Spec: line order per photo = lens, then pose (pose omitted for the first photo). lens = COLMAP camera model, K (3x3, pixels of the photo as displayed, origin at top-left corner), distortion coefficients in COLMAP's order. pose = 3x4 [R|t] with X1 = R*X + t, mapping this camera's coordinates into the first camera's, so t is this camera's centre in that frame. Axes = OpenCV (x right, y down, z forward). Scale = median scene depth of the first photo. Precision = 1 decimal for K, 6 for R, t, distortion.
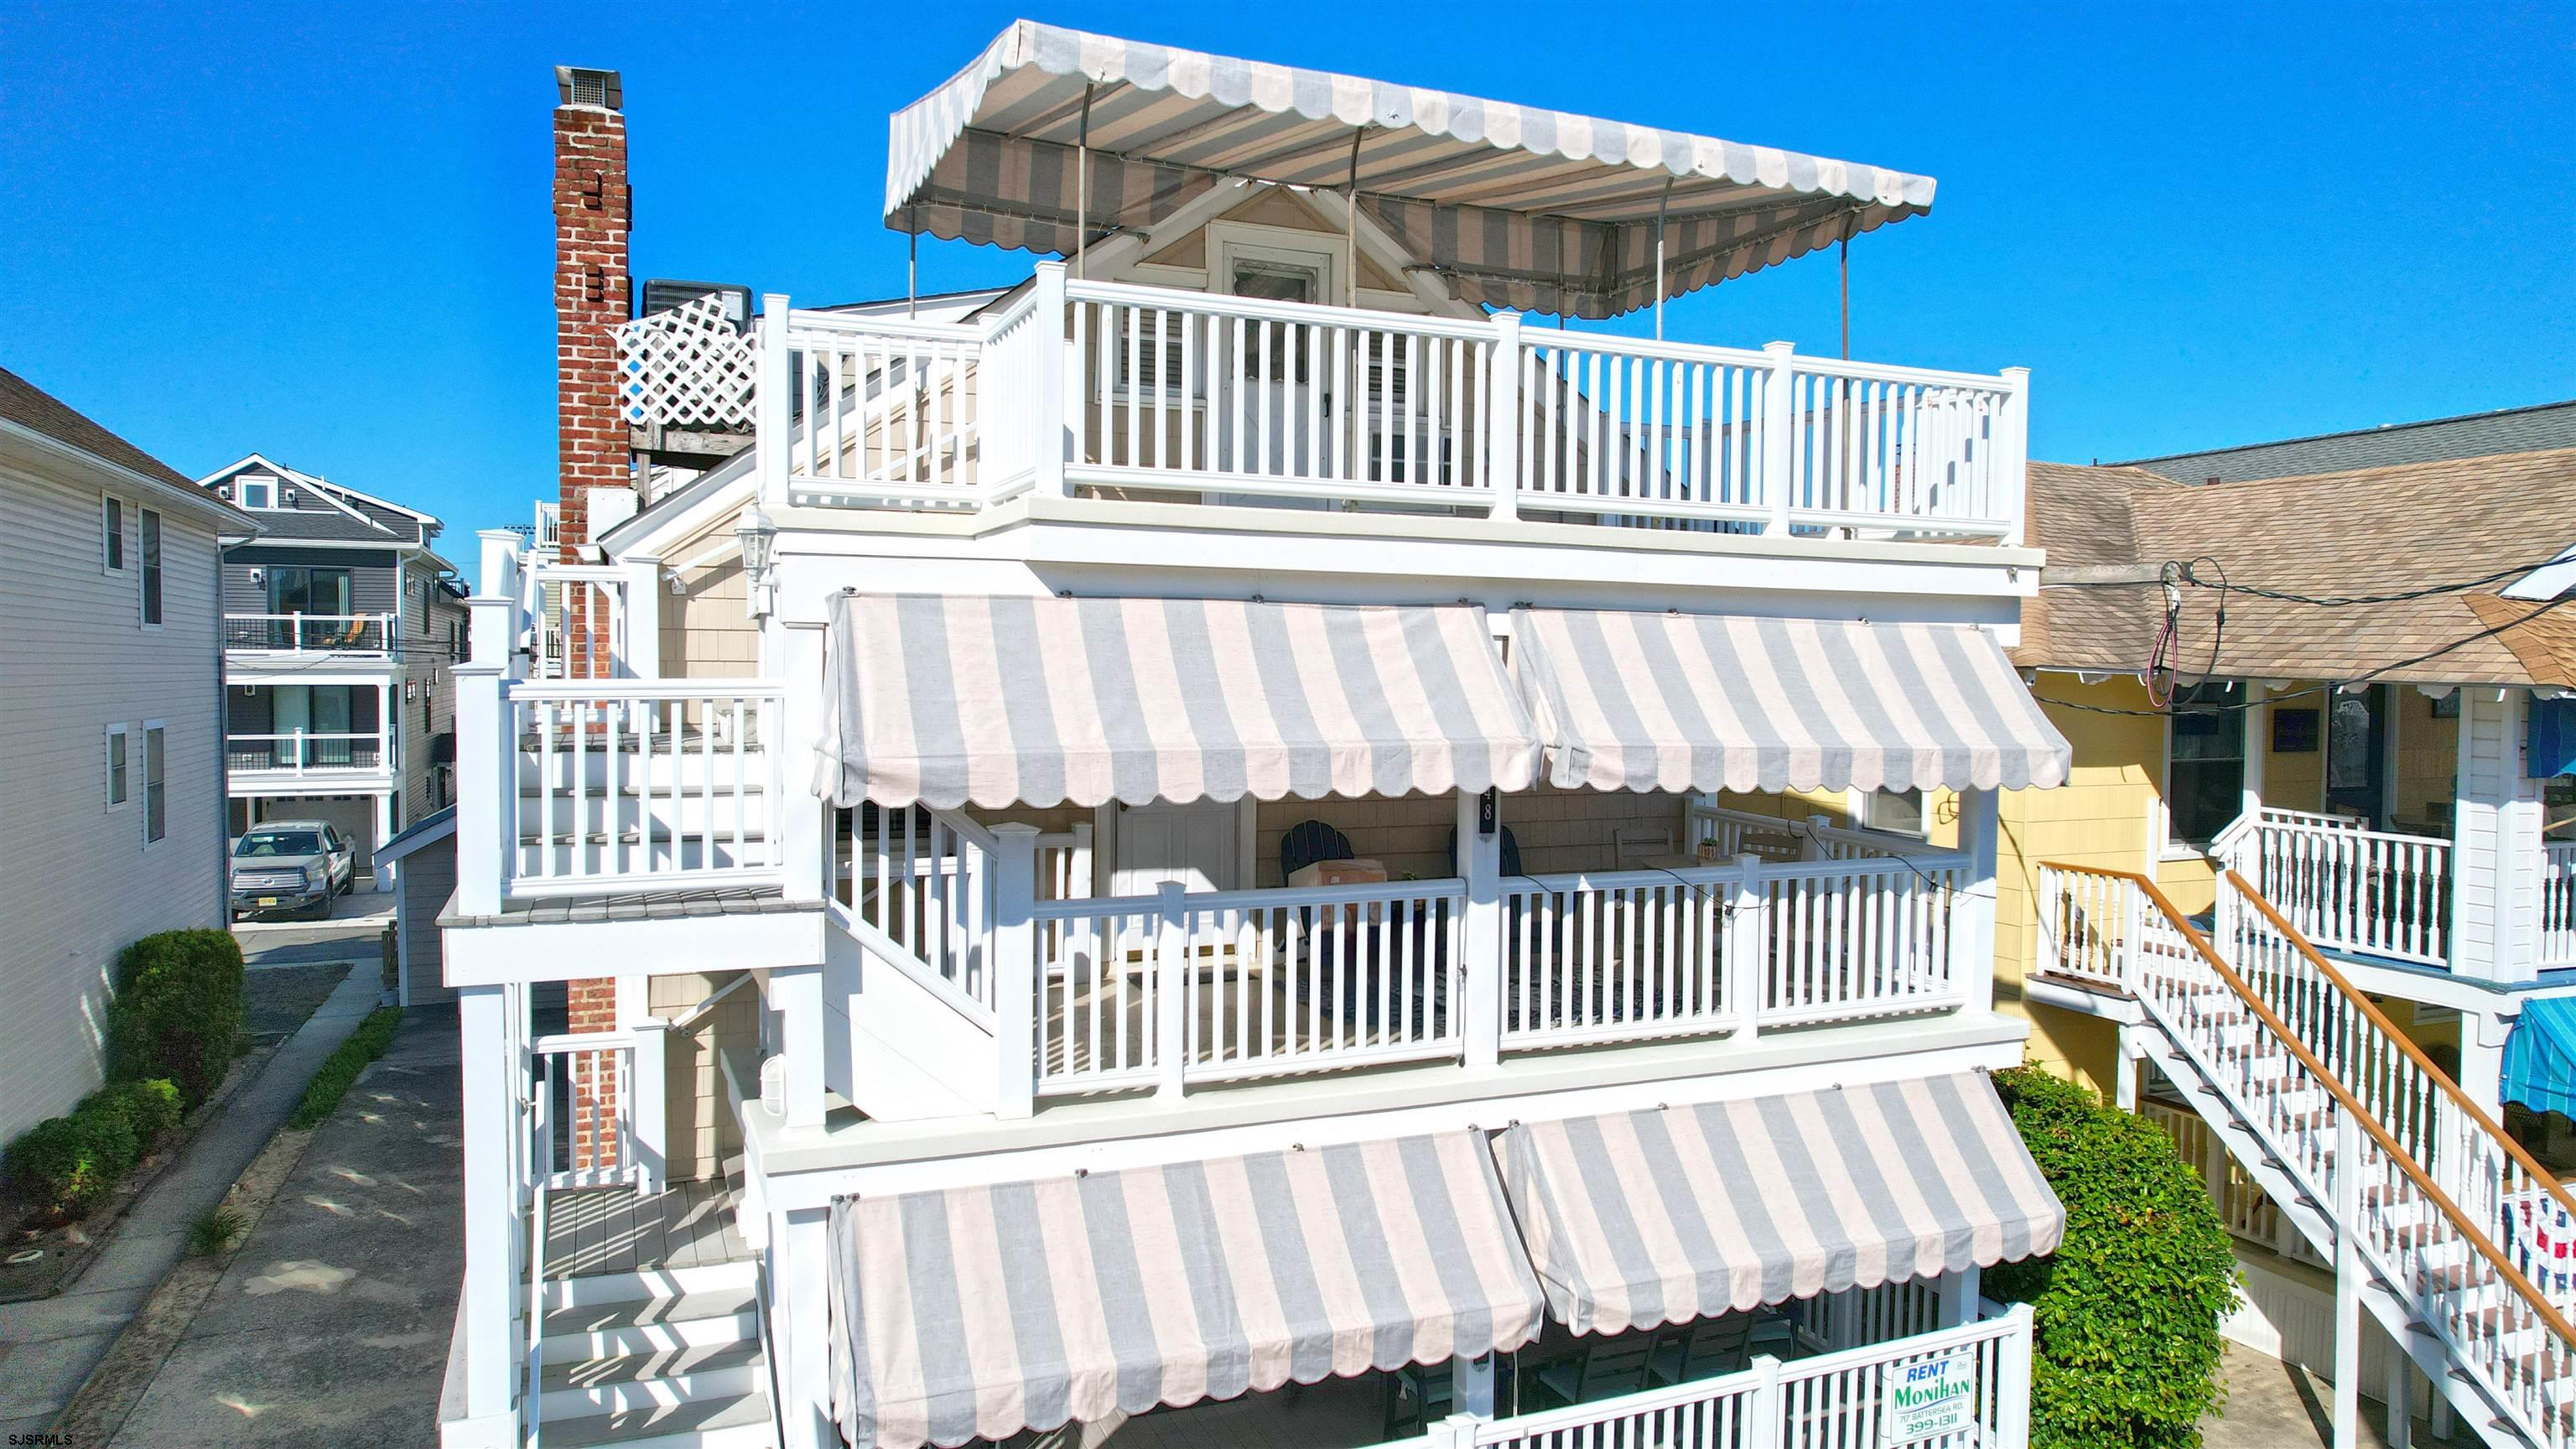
lens RADIAL K [[1618.0, 0, 1274.5], [0, 1618.0, 742.1], [0, 0, 1]] dist [-0.051575, 0.039197]
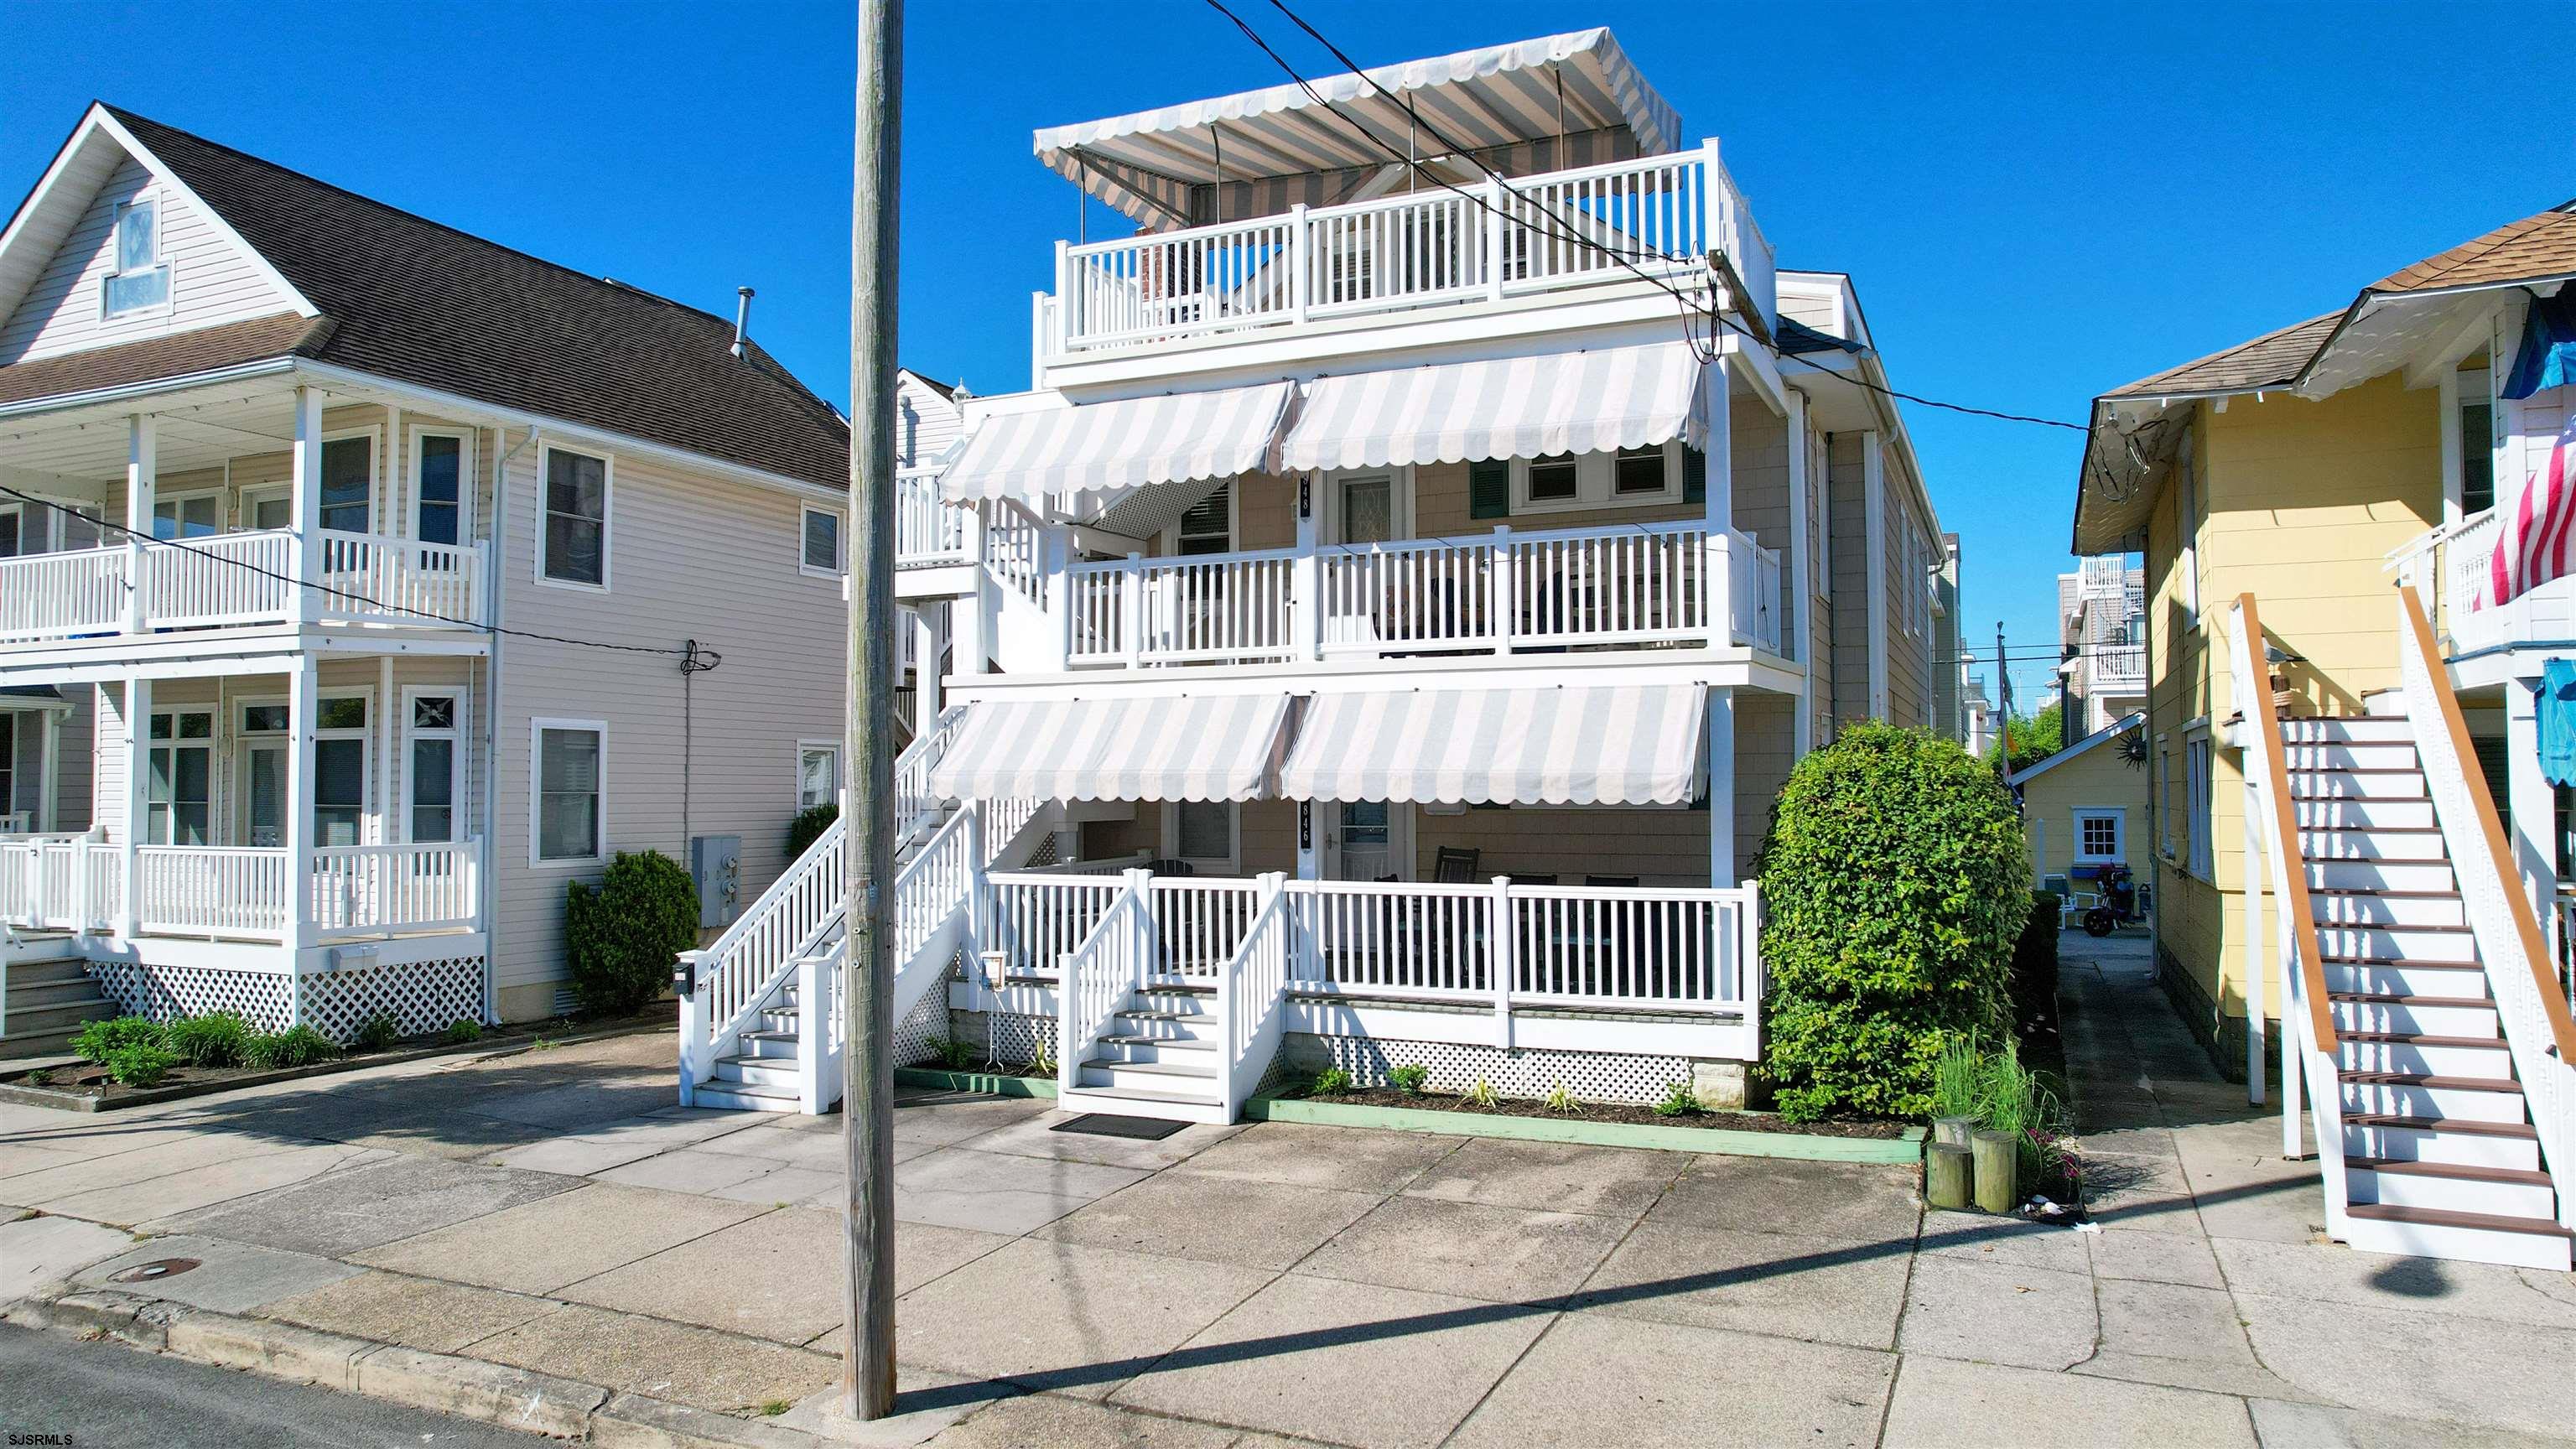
lens RADIAL K [[1618.0, 0, 1307.1], [0, 1618.0, 701.5], [0, 0, 1]] dist [-0.051575, 0.039197]
pose [[0.693759, -0.046883, -0.718680, 1.131051], [-0.024061, 0.995813, -0.088188, 0.335774], [0.719806, 0.078473, 0.689726, -0.105605]]
